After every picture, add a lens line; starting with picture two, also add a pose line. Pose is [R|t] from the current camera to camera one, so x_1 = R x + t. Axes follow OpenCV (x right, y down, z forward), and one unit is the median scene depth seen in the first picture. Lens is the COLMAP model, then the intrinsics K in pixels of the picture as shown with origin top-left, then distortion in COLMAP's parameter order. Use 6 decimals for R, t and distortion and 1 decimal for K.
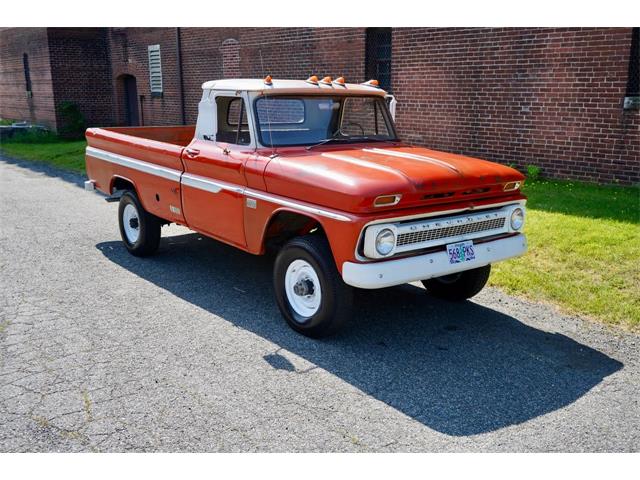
lens RADIAL K [[656.3, 0, 319.9], [0, 656.3, 243.6], [0, 0, 1]] dist [0.007567, 0.000000]
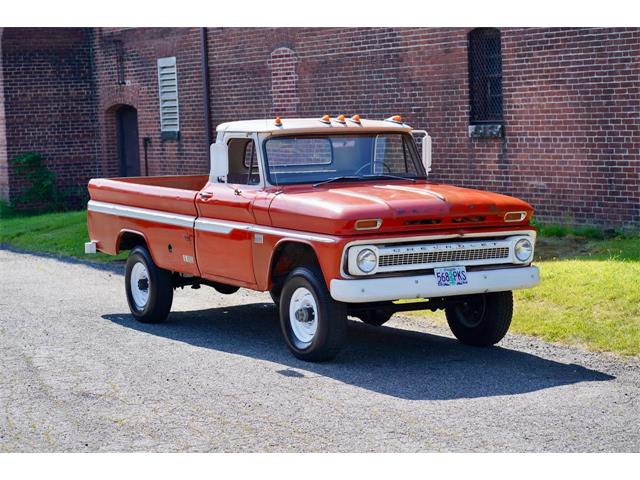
lens RADIAL K [[1538.2, 0, 297.5], [0, 1538.2, 236.6], [0, 0, 1]] dist [-0.031944, 0.000000]
pose [[0.987467, -0.022986, -0.156141, 0.177148], [-0.000583, 0.988800, -0.149248, 0.157192], [0.157823, 0.147469, 0.976394, -0.718547]]
